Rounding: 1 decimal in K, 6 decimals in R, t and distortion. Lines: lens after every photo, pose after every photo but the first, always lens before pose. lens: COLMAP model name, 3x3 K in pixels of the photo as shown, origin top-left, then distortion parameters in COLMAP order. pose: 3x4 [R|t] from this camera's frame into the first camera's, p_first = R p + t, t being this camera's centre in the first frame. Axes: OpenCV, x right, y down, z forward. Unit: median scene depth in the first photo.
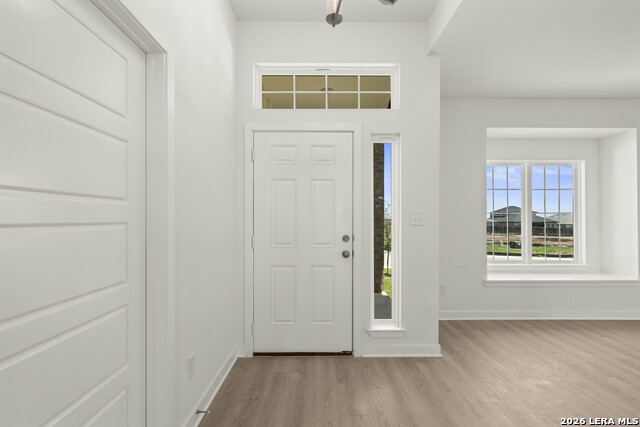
lens RADIAL K [[280.2, 0, 320.9], [0, 280.2, 217.2], [0, 0, 1]] dist [0.000964, 0.000596]
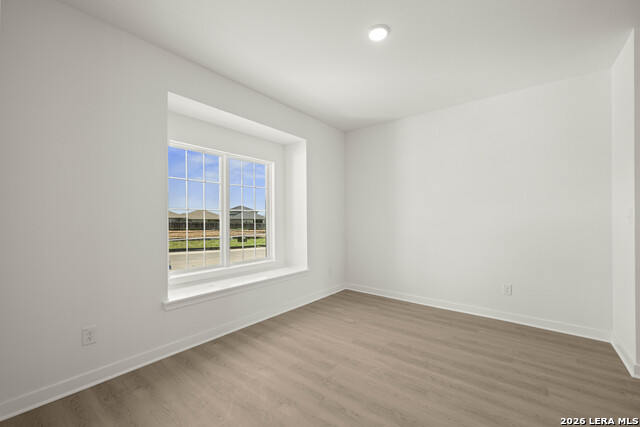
lens RADIAL K [[272.9, 0, 323.7], [0, 272.9, 213.4], [0, 0, 1]] dist [-0.000059, -0.000047]
pose [[0.624666, 0.004124, 0.780881, 0.299600], [0.001624, 0.999977, -0.006580, 0.000498], [-0.780890, 0.005378, 0.624645, 0.248056]]
